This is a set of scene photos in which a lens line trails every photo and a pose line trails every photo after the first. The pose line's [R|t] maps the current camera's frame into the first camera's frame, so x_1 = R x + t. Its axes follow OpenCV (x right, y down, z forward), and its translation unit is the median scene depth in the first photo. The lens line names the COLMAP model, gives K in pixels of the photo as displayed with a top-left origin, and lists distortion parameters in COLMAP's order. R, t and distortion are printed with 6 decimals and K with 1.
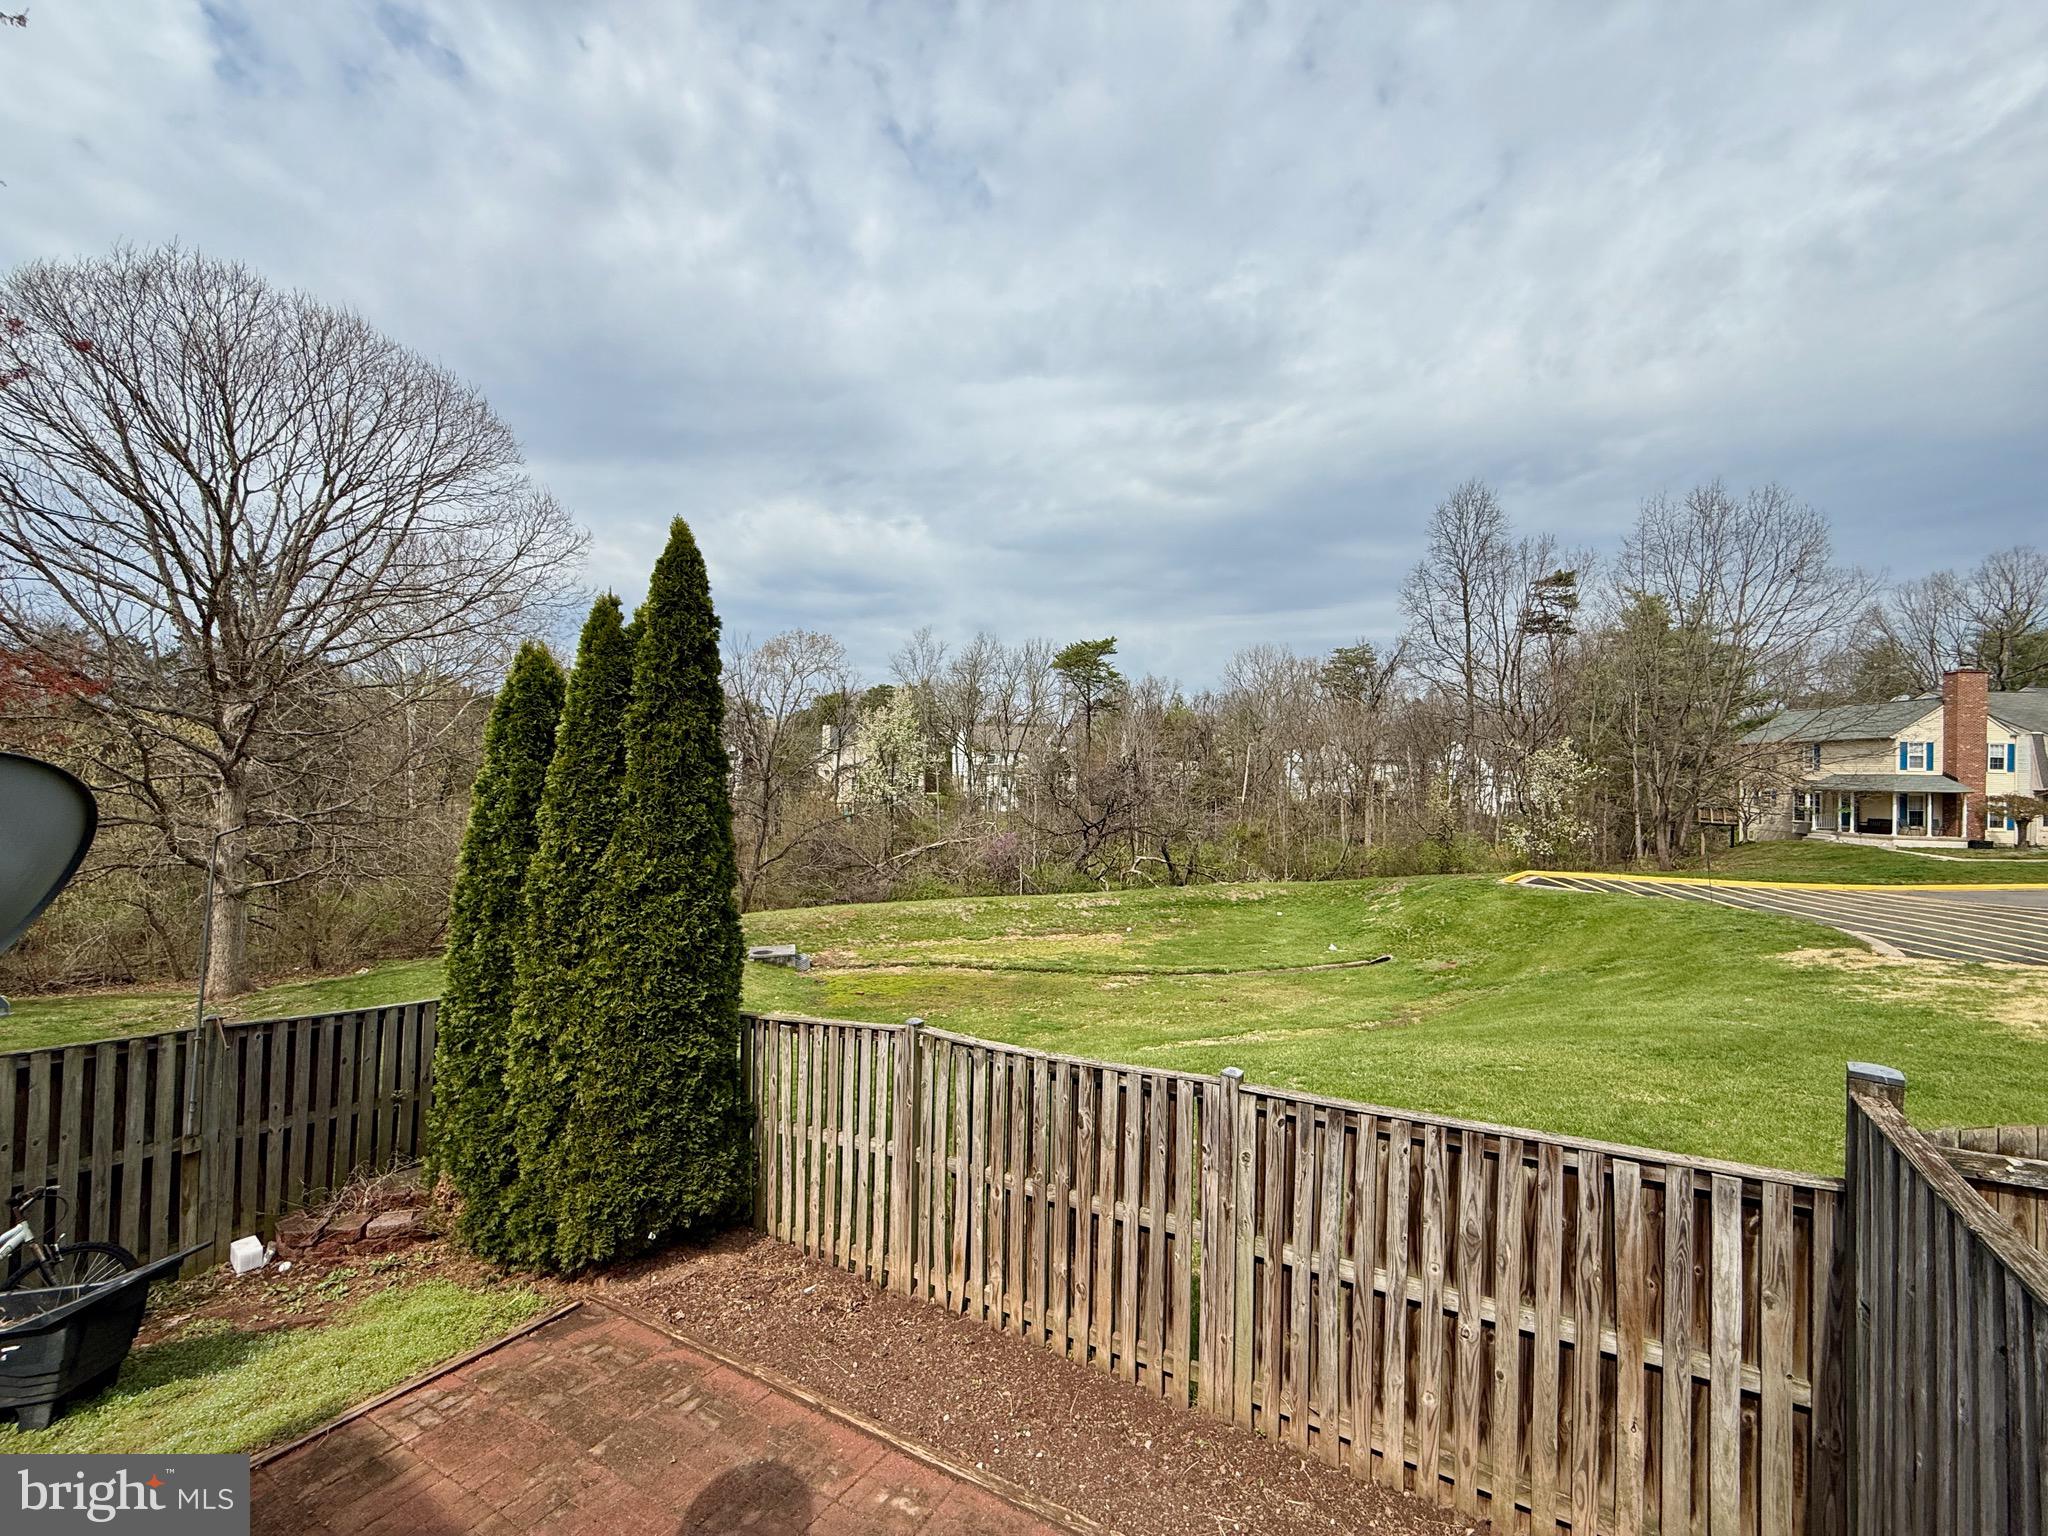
lens RADIAL K [[815.8, 0, 1019.3], [0, 815.8, 768.9], [0, 0, 1]] dist [0.000227, -0.000172]
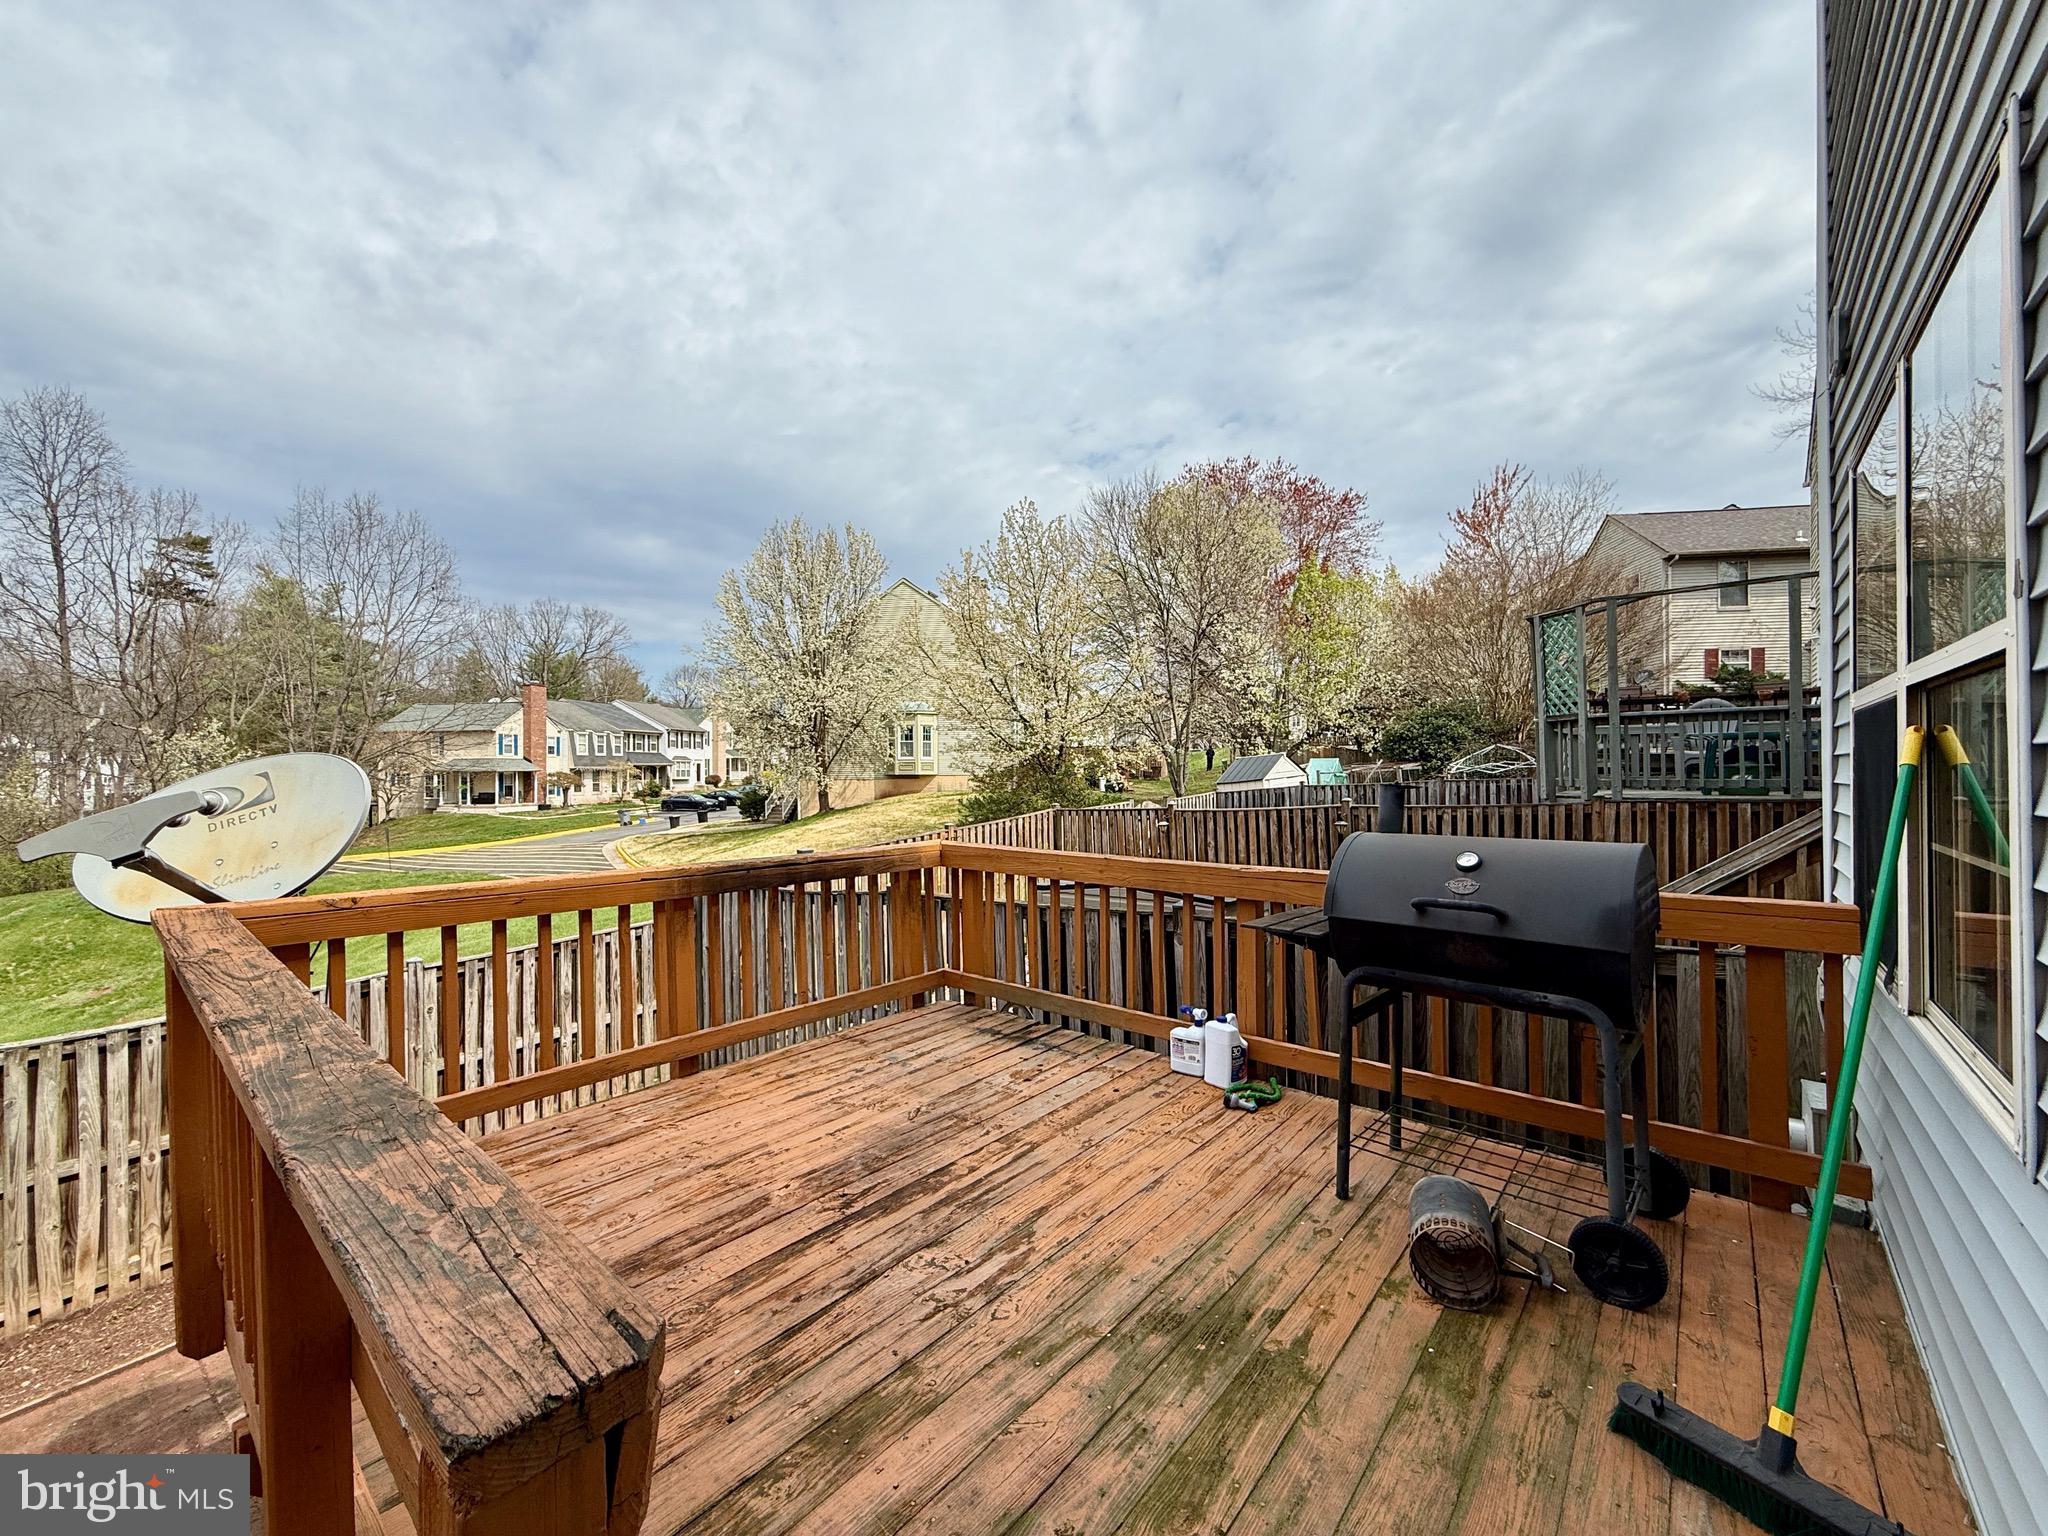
lens RADIAL K [[815.8, 0, 1019.3], [0, 815.8, 768.9], [0, 0, 1]] dist [0.000227, -0.000172]
pose [[0.149394, -0.019656, 0.988582, -0.100521], [0.001587, 0.999806, 0.019639, -0.000690], [-0.988776, -0.001366, 0.149396, -0.030804]]
